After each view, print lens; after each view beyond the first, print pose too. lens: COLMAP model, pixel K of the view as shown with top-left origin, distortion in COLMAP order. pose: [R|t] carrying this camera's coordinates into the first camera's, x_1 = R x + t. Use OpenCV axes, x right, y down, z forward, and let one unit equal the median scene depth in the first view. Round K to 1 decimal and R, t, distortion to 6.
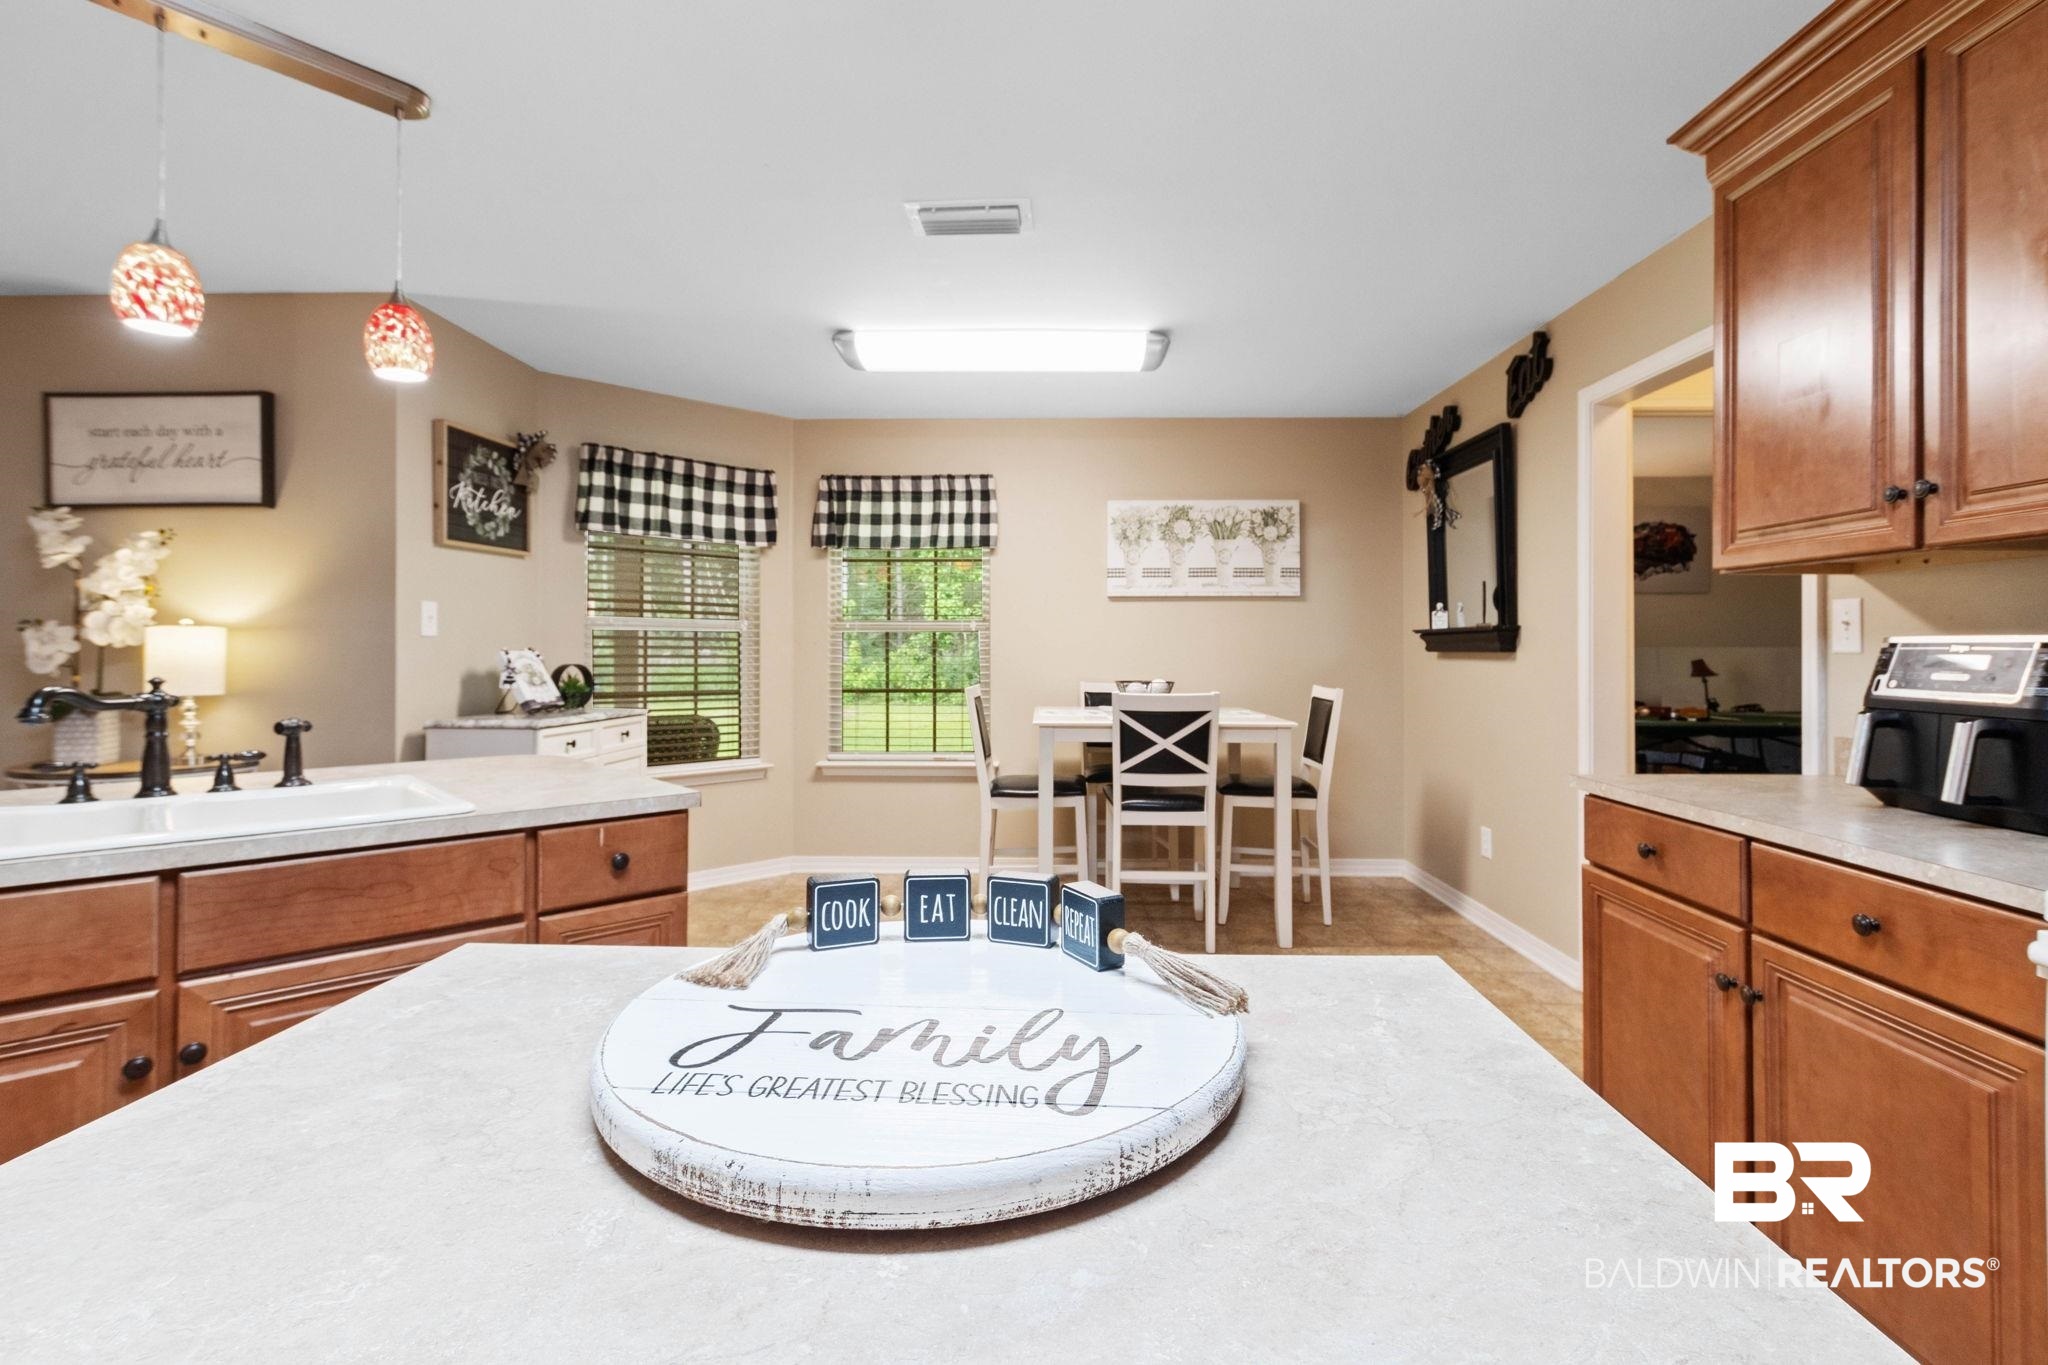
lens RADIAL K [[943.1, 0, 1028.4], [0, 943.1, 646.2], [0, 0, 1]] dist [0.005499, -0.001013]
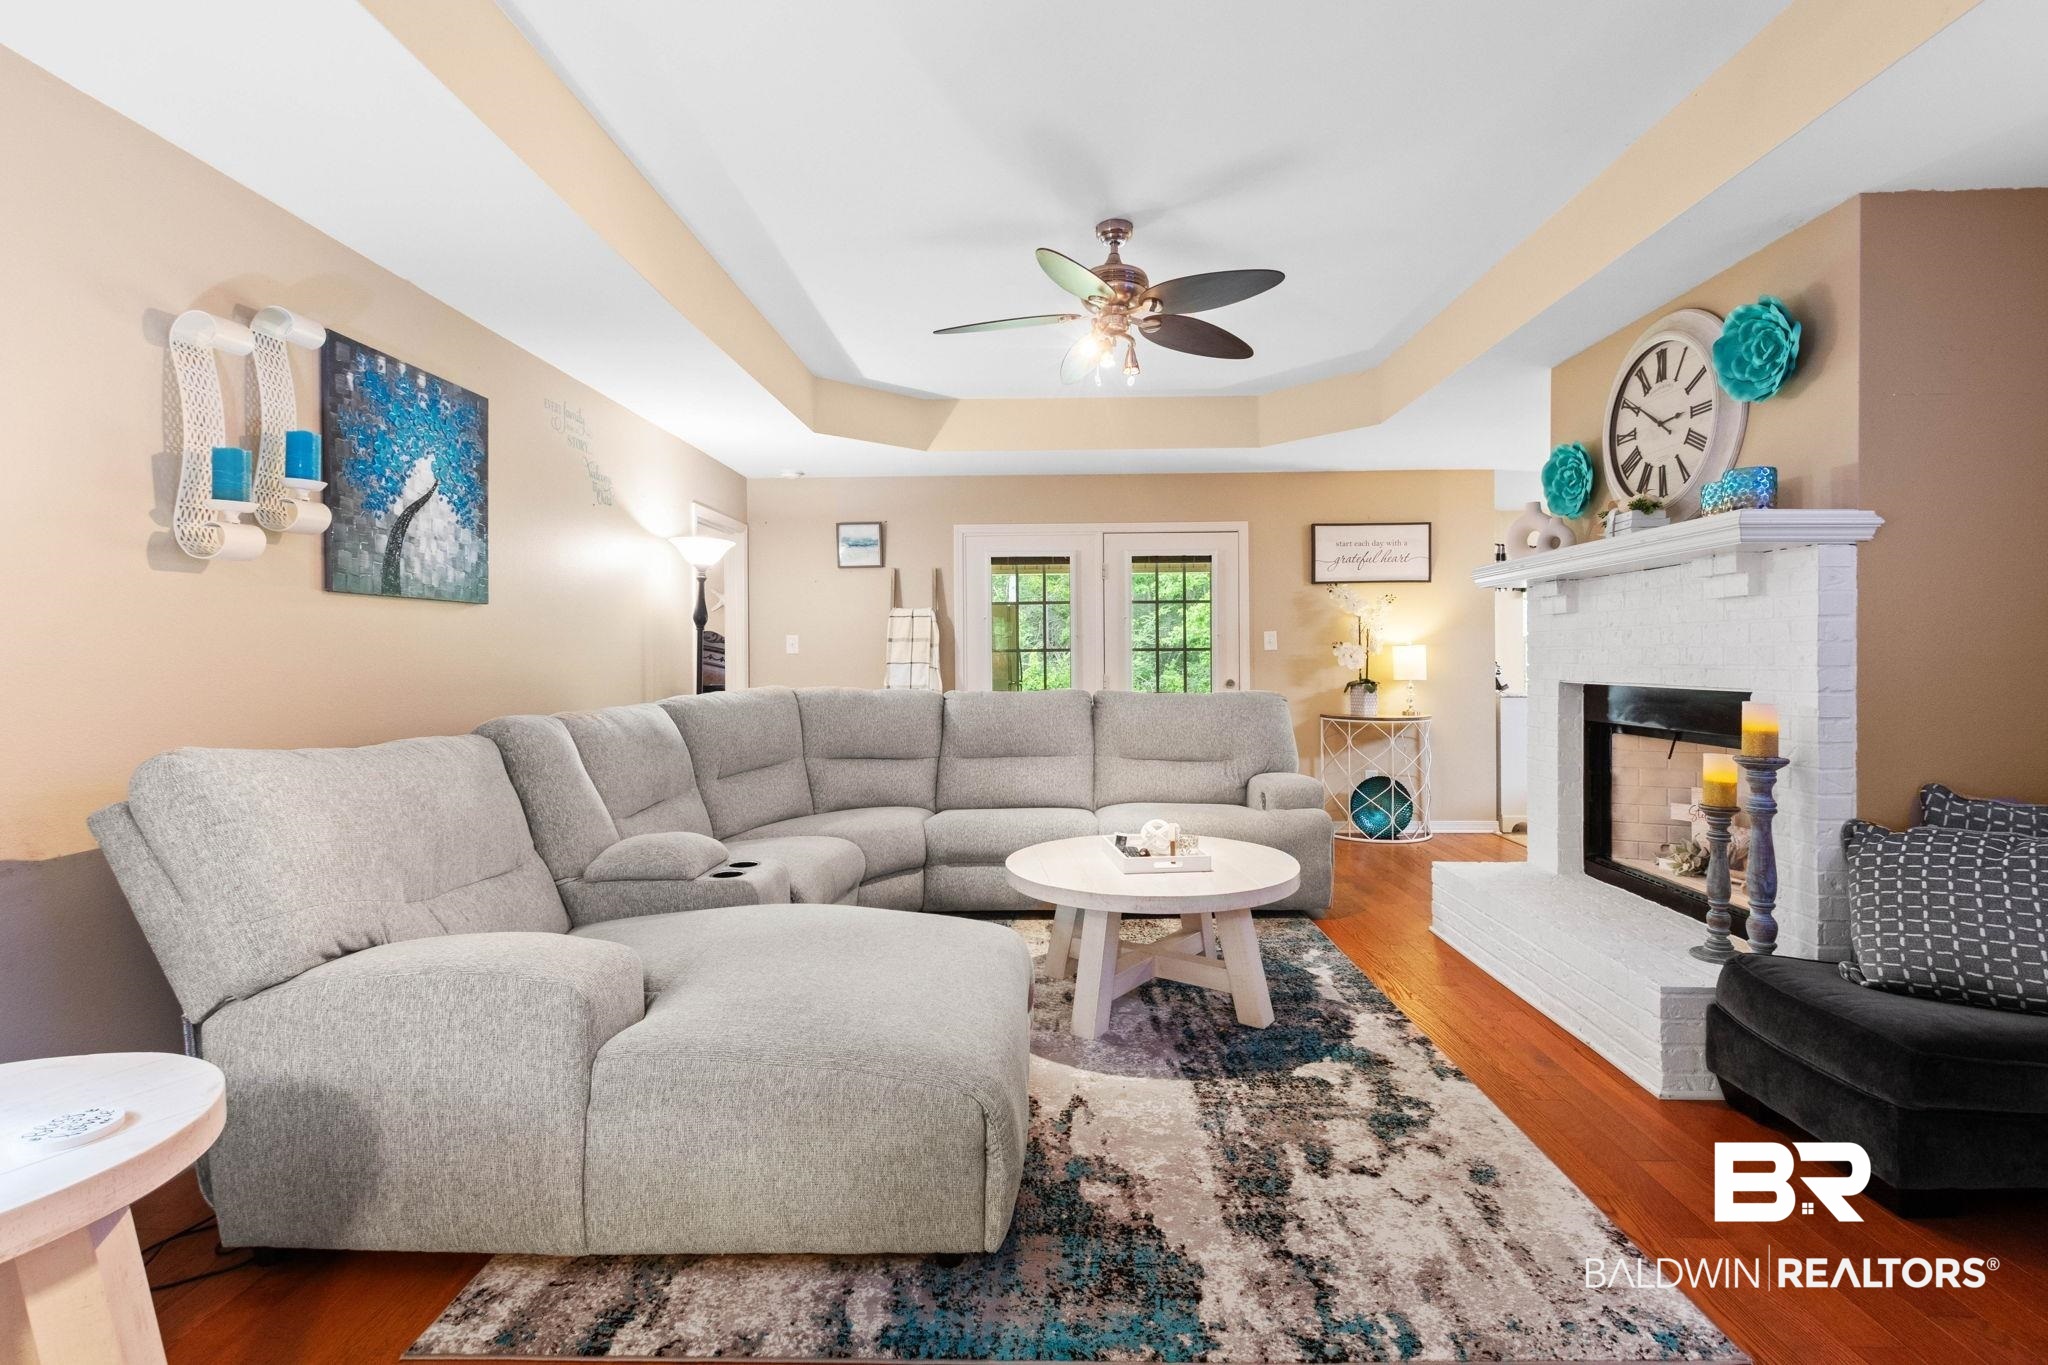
lens RADIAL K [[943.1, 0, 1040.8], [0, 943.1, 668.5], [0, 0, 1]] dist [0.005499, -0.001013]
pose [[0.999893, -0.007862, 0.012305, -1.235642], [0.007658, 0.999833, 0.016613, -0.008433], [-0.012434, -0.016517, 0.999786, -0.687548]]
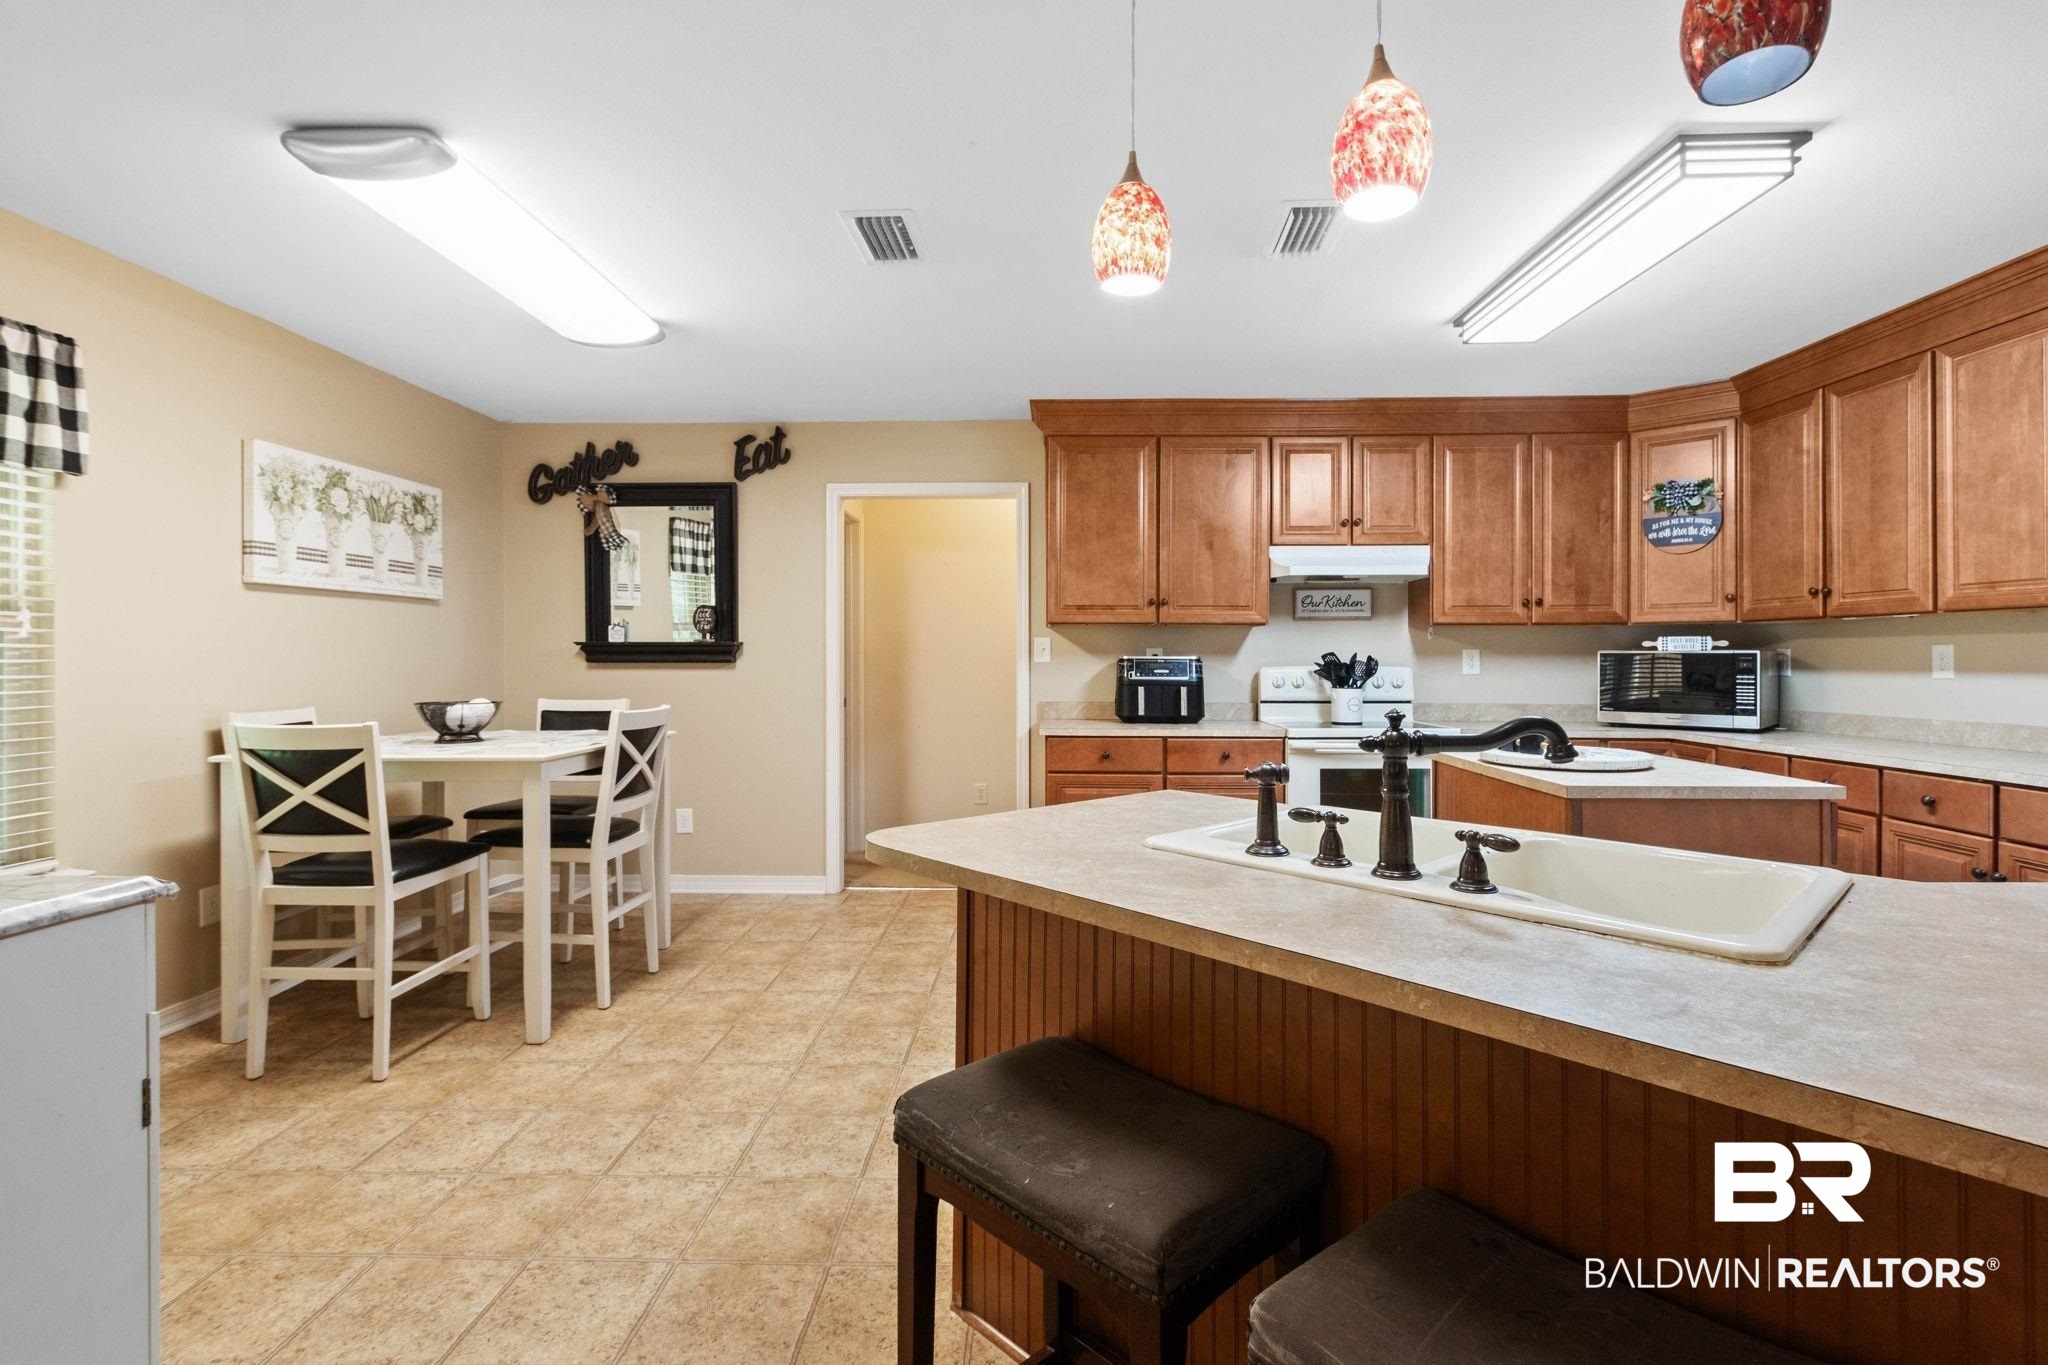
lens RADIAL K [[943.1, 0, 1032.0], [0, 943.1, 662.1], [0, 0, 1]] dist [0.005499, -0.001013]
pose [[0.005322, -0.005610, 0.999970, -0.675717], [-0.003917, 0.999976, 0.005631, -0.003291], [-0.999978, -0.003947, 0.005300, 0.523025]]
